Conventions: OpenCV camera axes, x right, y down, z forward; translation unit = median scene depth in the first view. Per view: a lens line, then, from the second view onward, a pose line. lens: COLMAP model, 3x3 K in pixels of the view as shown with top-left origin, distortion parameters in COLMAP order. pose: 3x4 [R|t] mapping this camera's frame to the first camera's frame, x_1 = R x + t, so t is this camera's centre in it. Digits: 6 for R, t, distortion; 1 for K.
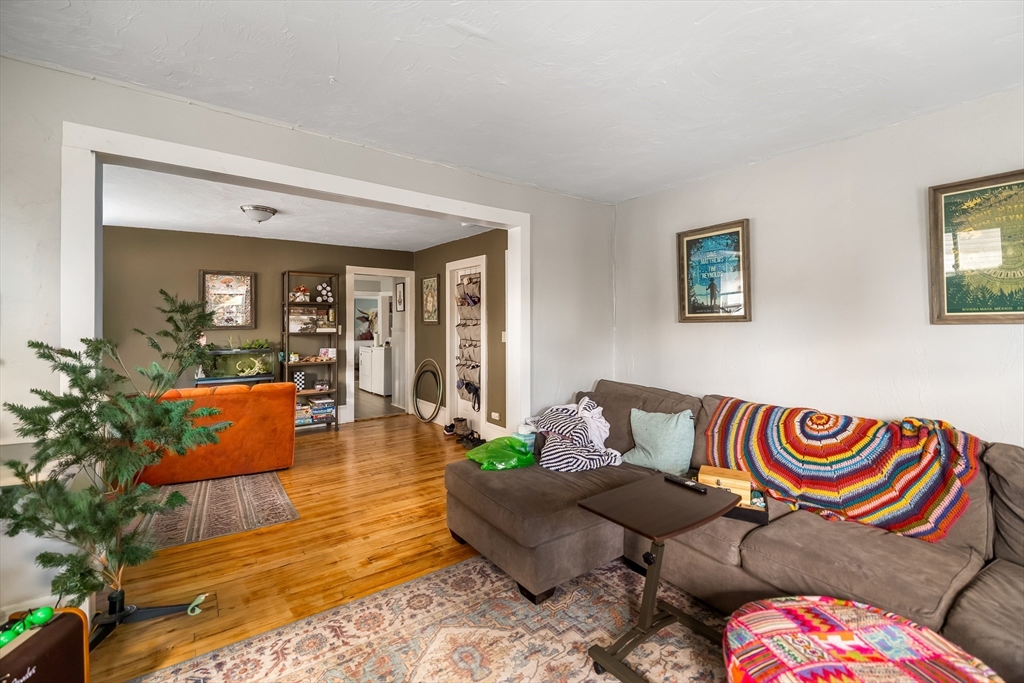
lens RADIAL K [[441.0, 0, 512.8], [0, 441.0, 332.7], [0, 0, 1]] dist [0.001607, -0.000469]
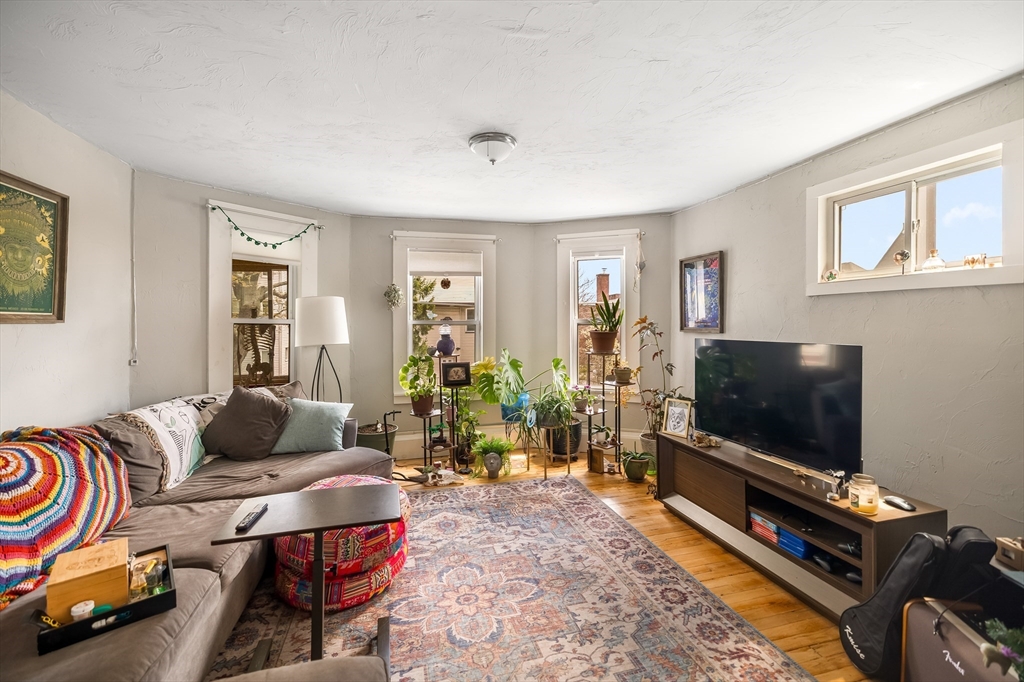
lens RADIAL K [[441.0, 0, 511.4], [0, 441.0, 331.2], [0, 0, 1]] dist [0.001607, -0.000469]
pose [[-0.934157, -0.000192, 0.356862, -0.117752], [0.009359, 0.999643, 0.025037, -0.005431], [-0.356739, 0.026729, -0.933821, 0.544940]]
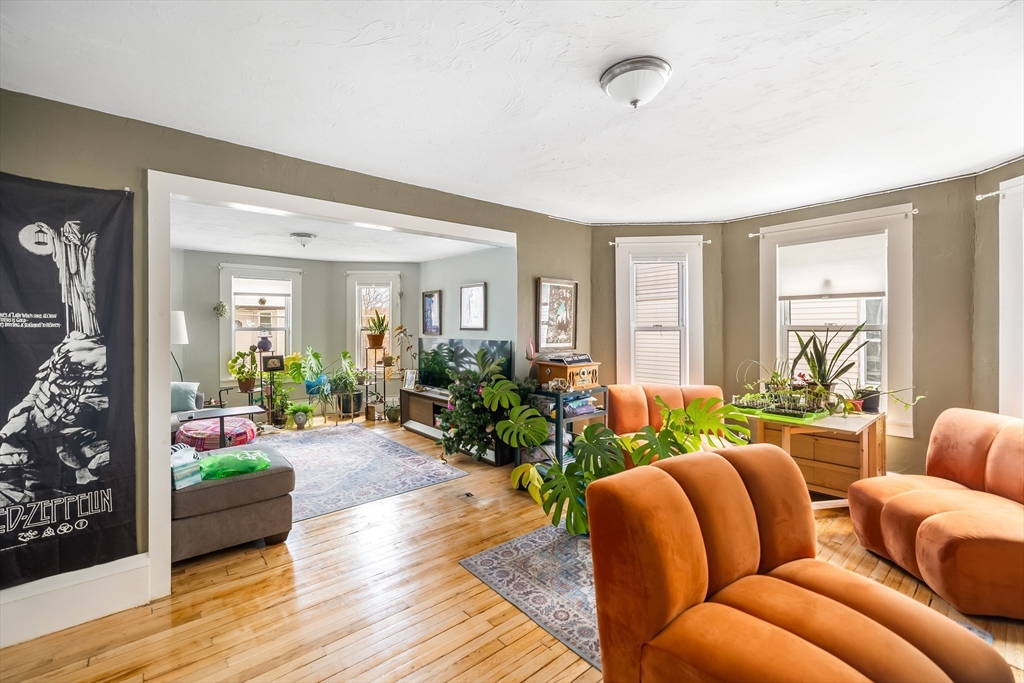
lens RADIAL K [[441.0, 0, 513.6], [0, 441.0, 326.3], [0, 0, 1]] dist [0.001607, -0.000469]
pose [[-0.997787, 0.004713, -0.066323, -0.312447], [0.004035, 0.999938, 0.010353, -0.019114], [0.066367, 0.010063, -0.997745, 1.075768]]
